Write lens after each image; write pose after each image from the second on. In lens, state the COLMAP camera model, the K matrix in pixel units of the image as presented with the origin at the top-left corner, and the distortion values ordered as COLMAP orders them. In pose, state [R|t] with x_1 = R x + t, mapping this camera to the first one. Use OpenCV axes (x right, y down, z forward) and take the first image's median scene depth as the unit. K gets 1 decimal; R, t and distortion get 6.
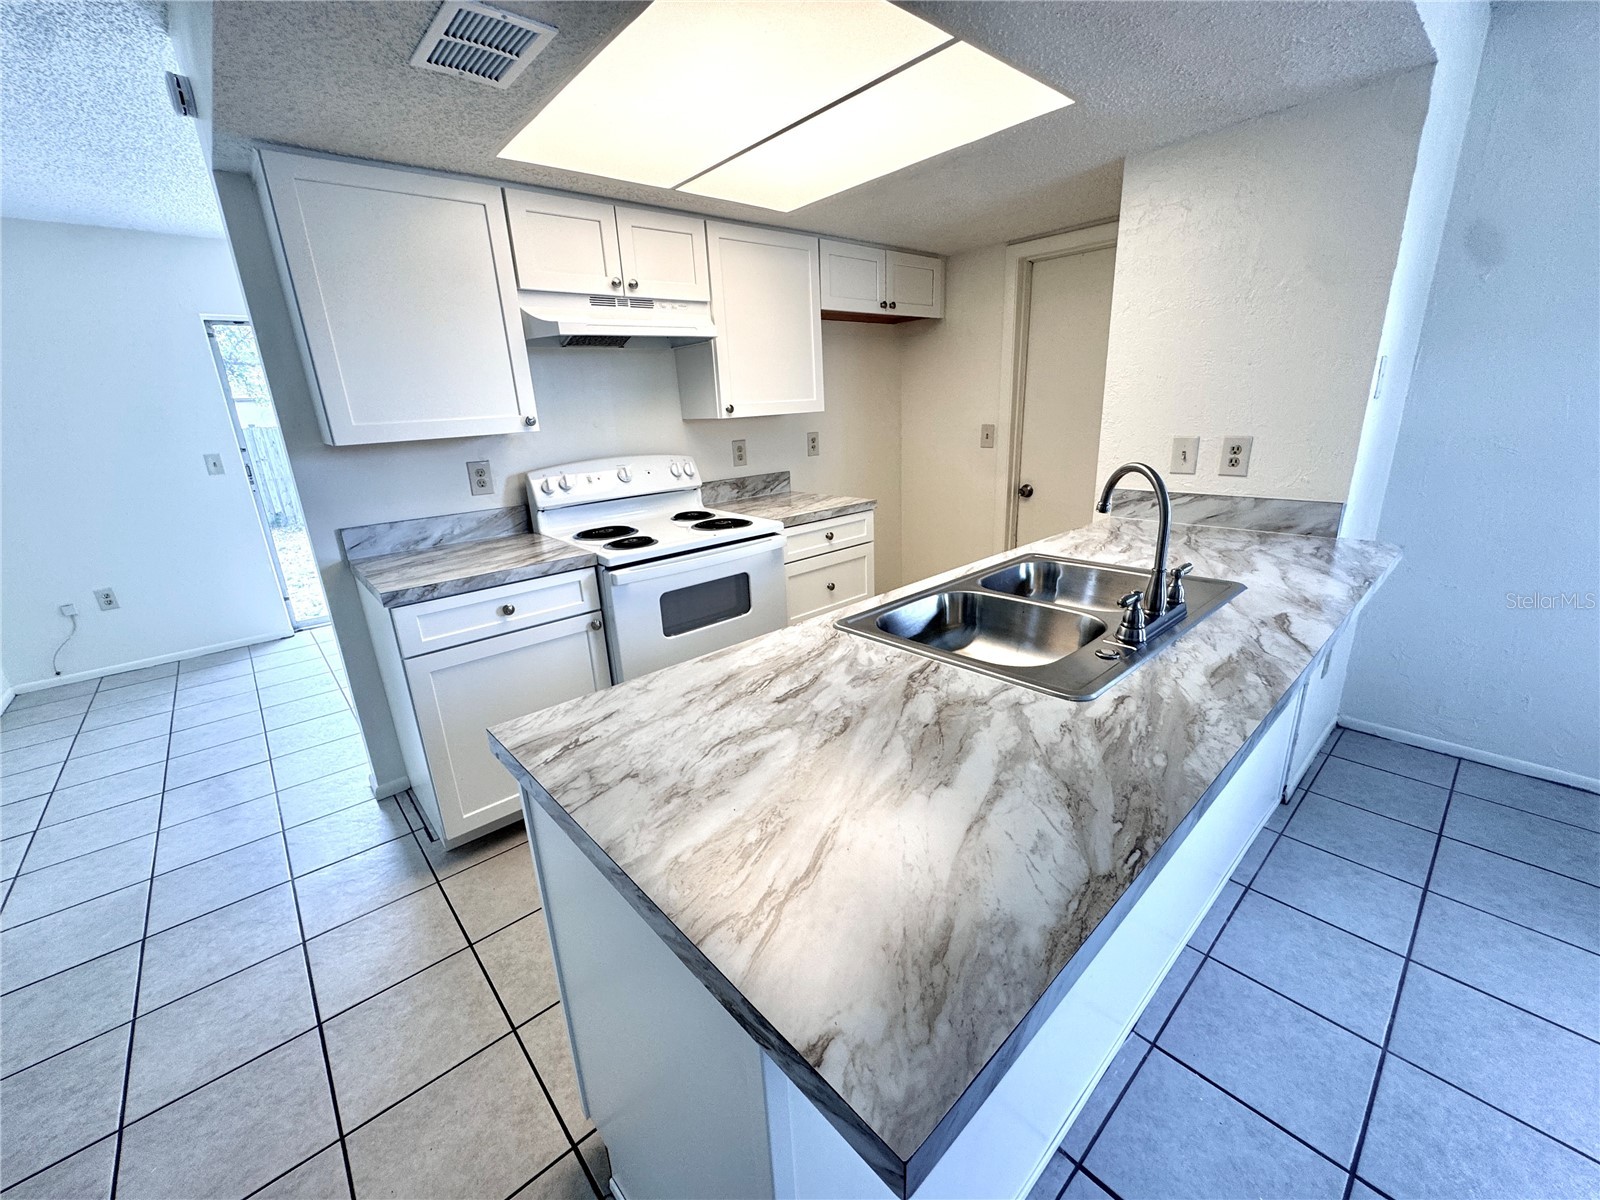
lens RADIAL K [[643.6, 0, 802.1], [0, 643.6, 599.0], [0, 0, 1]] dist [-0.004676, 0.000747]
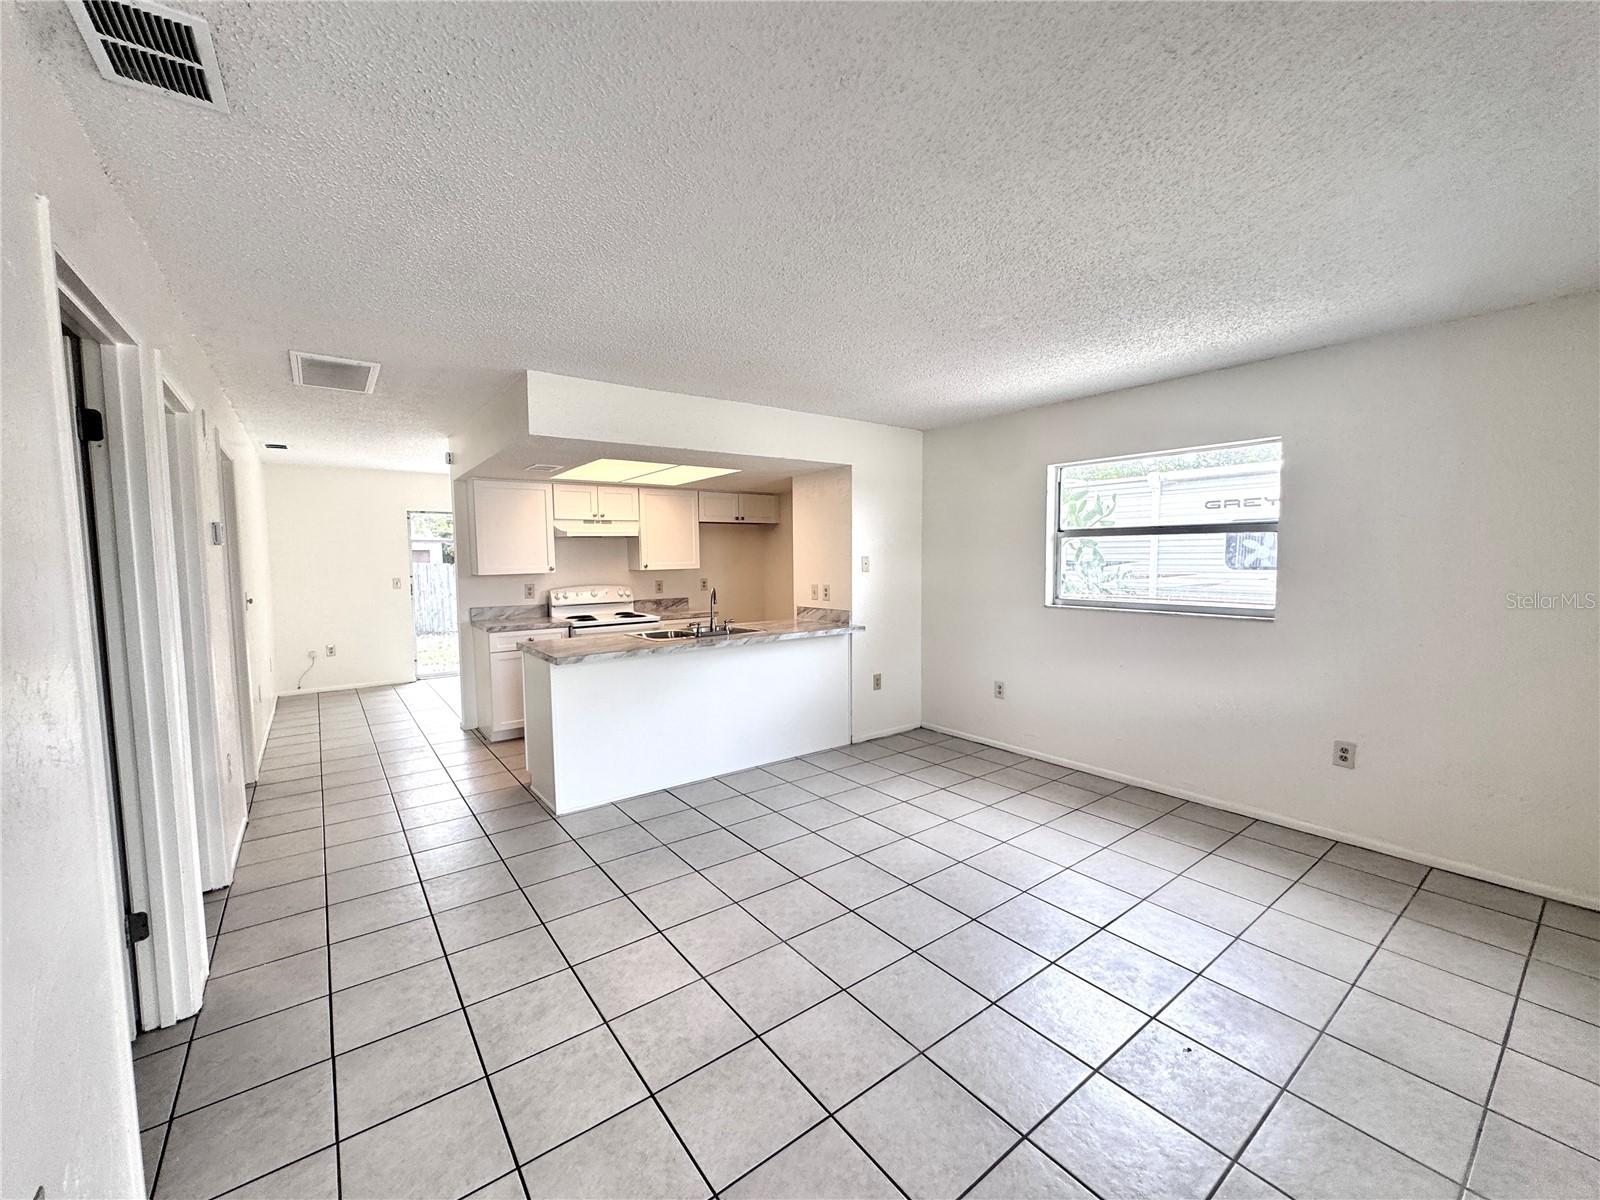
lens RADIAL K [[643.6, 0, 805.2], [0, 643.6, 605.4], [0, 0, 1]] dist [-0.004676, 0.000747]
pose [[0.996549, 0.039832, -0.072827, 0.753701], [-0.054695, 0.975051, -0.215139, 0.349238], [0.062441, 0.218380, 0.973864, -1.352671]]
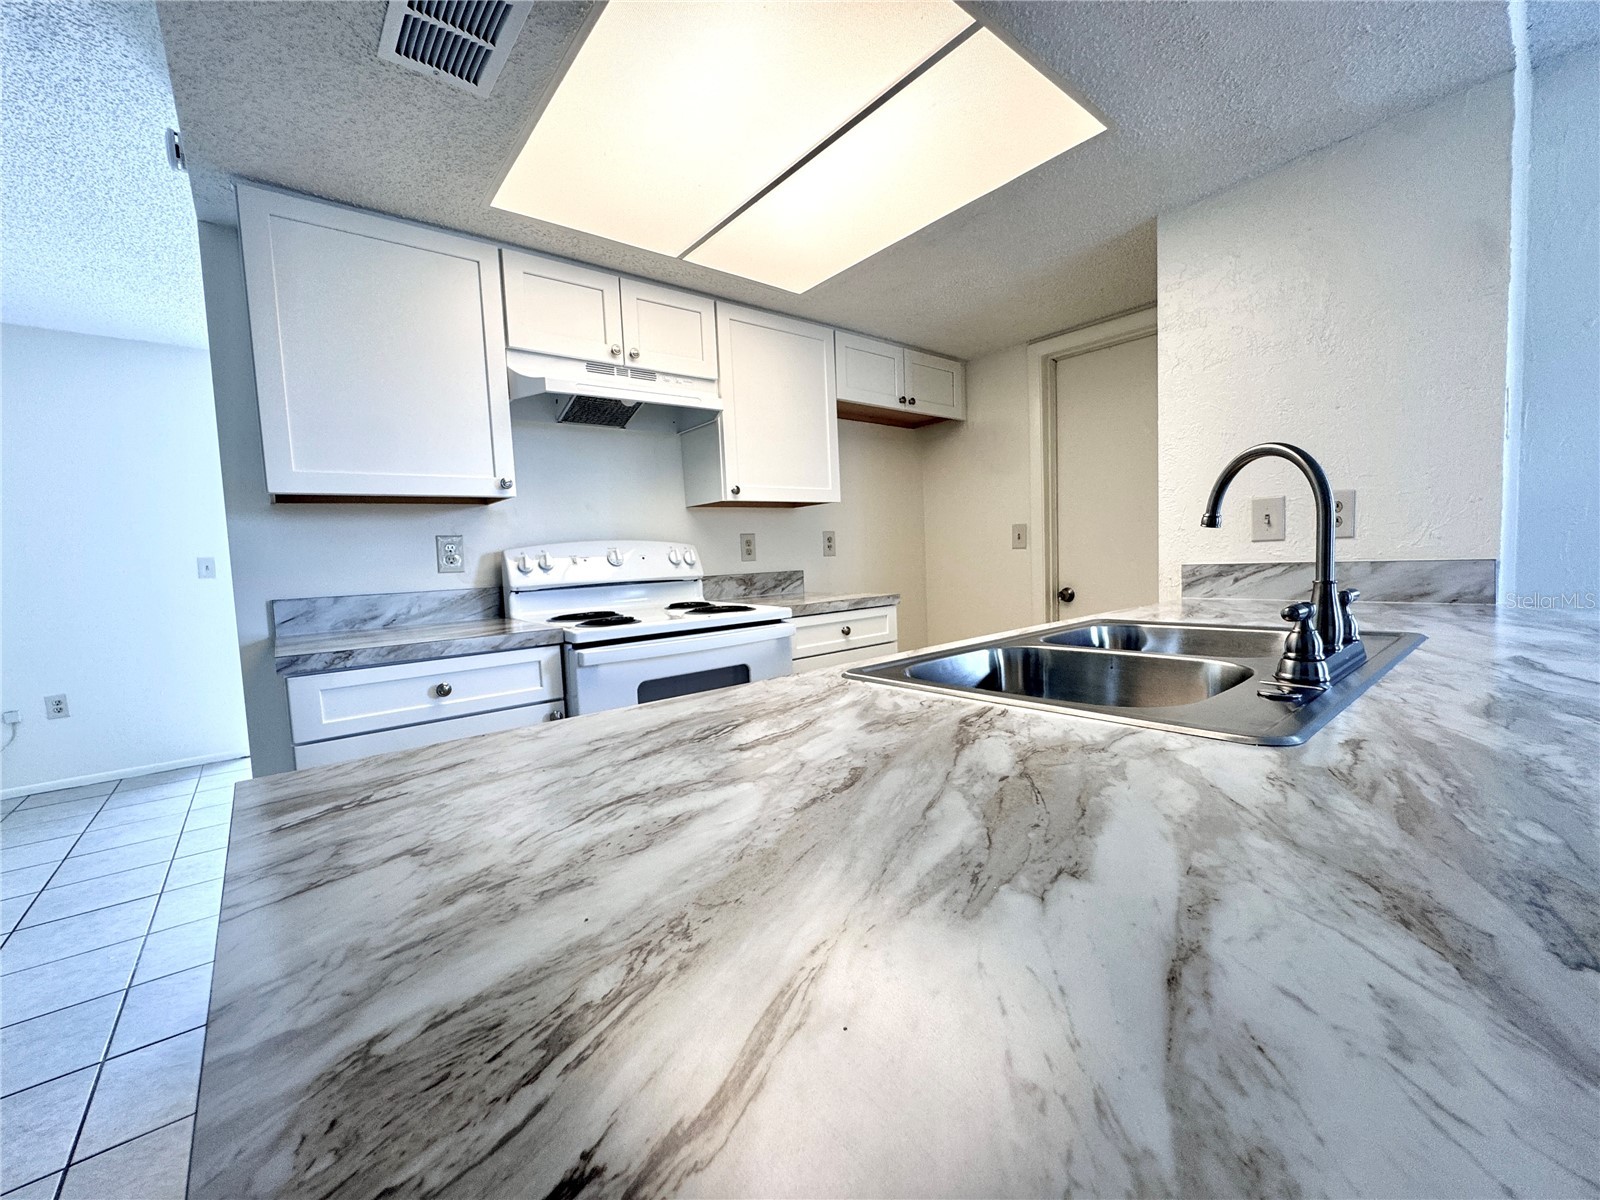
lens RADIAL K [[643.6, 0, 801.2], [0, 643.6, 598.9], [0, 0, 1]] dist [-0.004676, 0.000747]
pose [[0.999309, 0.004373, -0.036917, 0.019036], [-0.012620, 0.973992, -0.226232, 0.076489], [0.034967, 0.226542, 0.973374, 0.192724]]
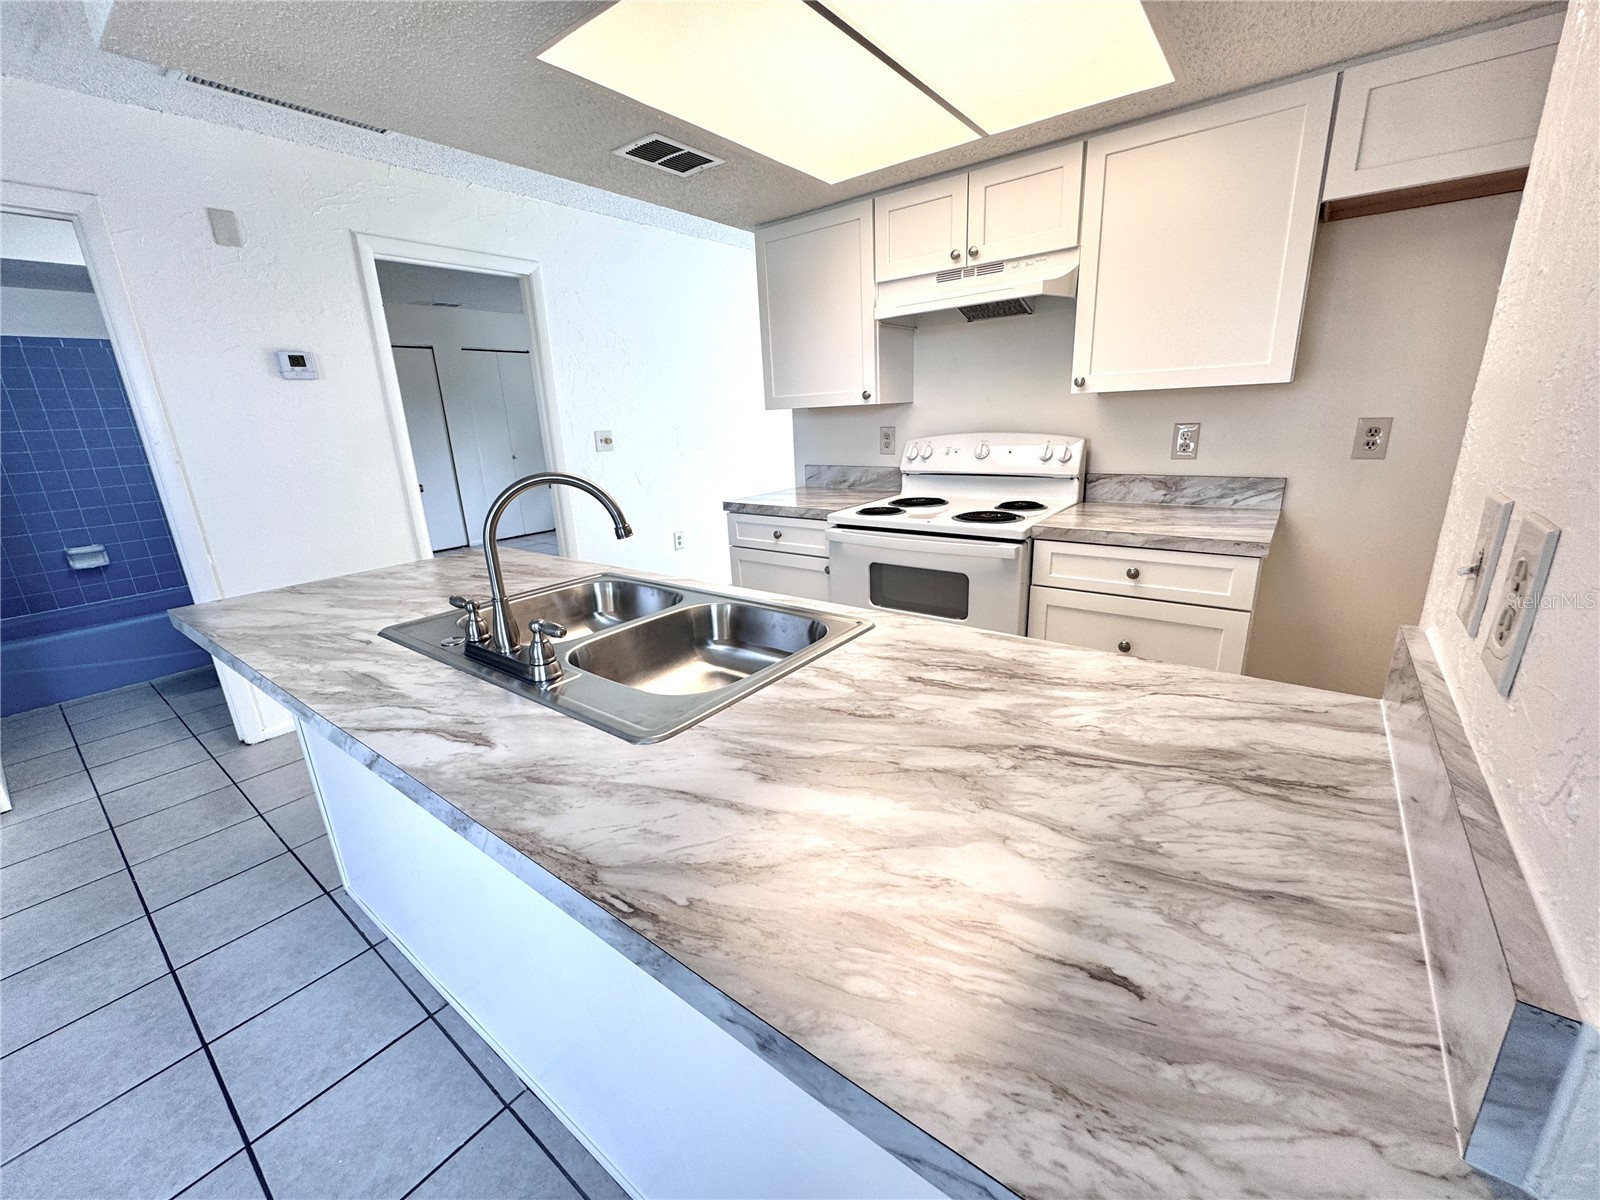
lens RADIAL K [[643.6, 0, 799.4], [0, 643.6, 600.2], [0, 0, 1]] dist [-0.004676, 0.000747]
pose [[0.183194, 0.313778, -0.931656, 0.821143], [-0.255936, 0.930237, 0.262974, -0.212048], [0.949177, 0.190269, 0.250721, 0.676190]]
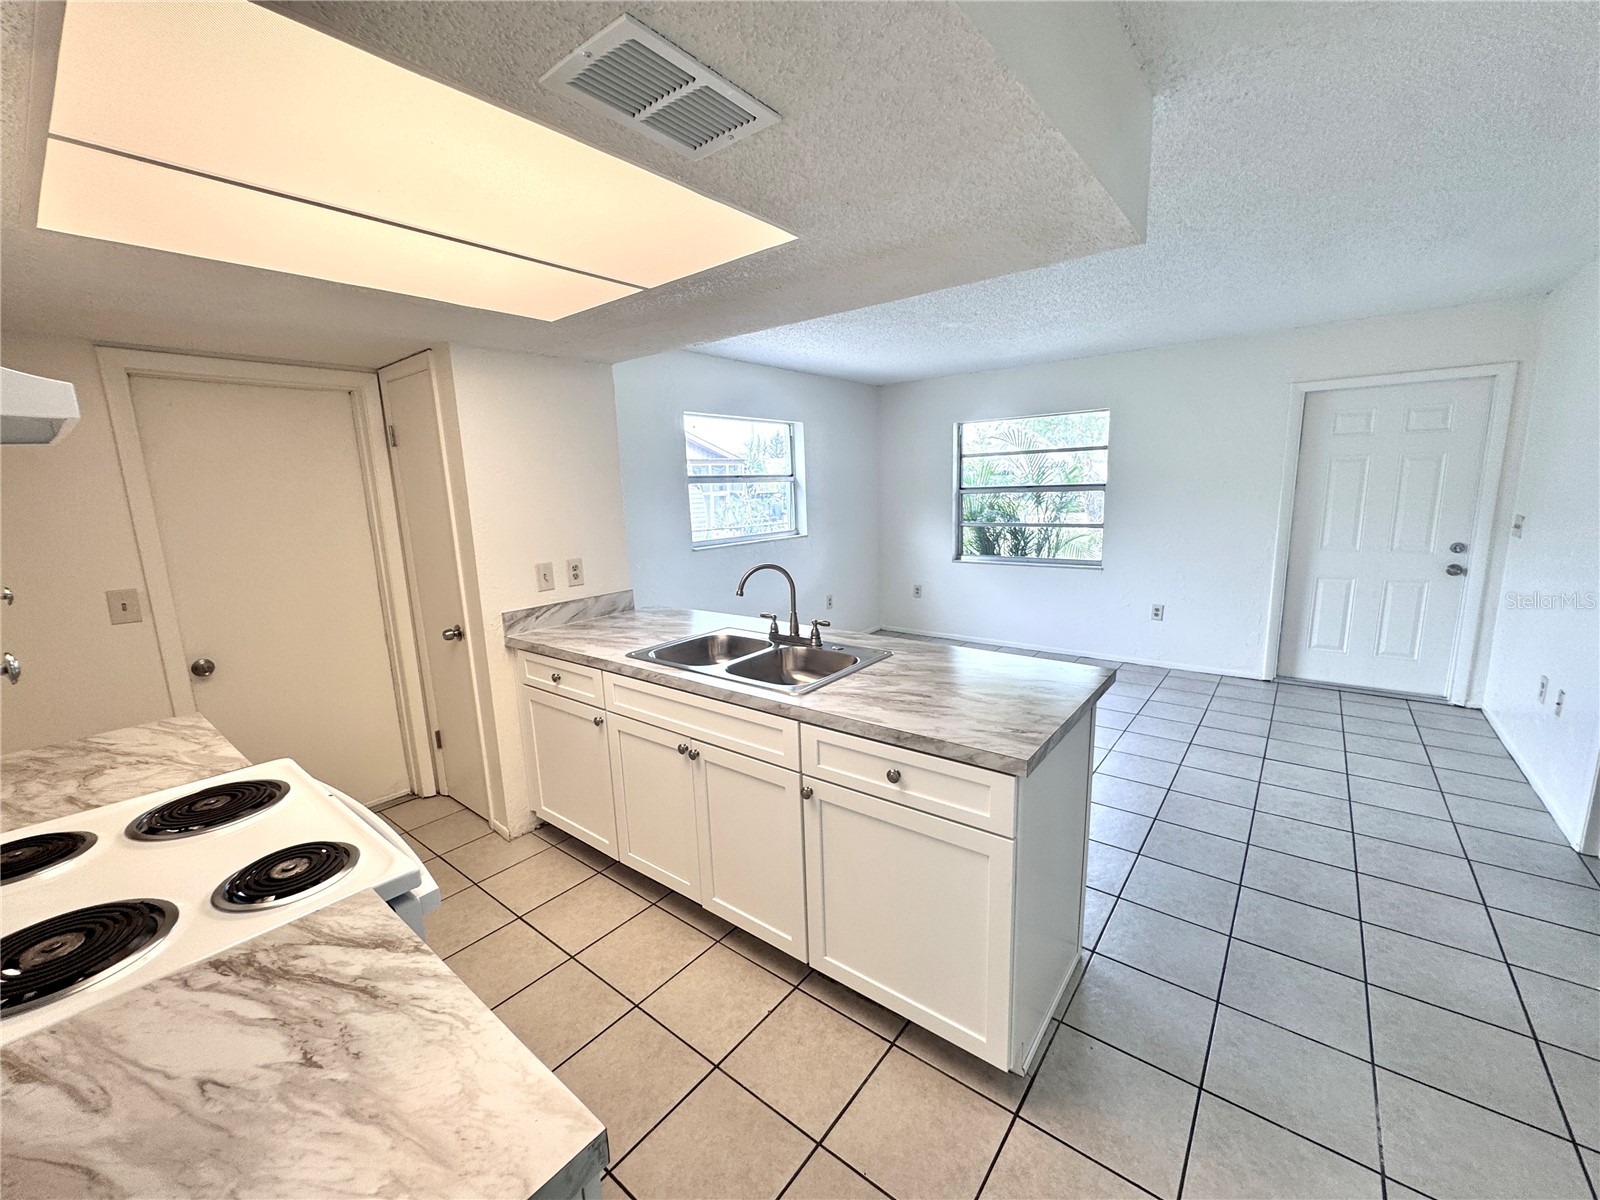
lens RADIAL K [[643.6, 0, 802.3], [0, 643.6, 603.3], [0, 0, 1]] dist [-0.004676, 0.000747]
pose [[-0.160429, -0.137679, 0.977398, -1.896583], [0.323735, 0.928109, 0.183874, -0.584052], [-0.932447, 0.345917, -0.104324, 1.618136]]
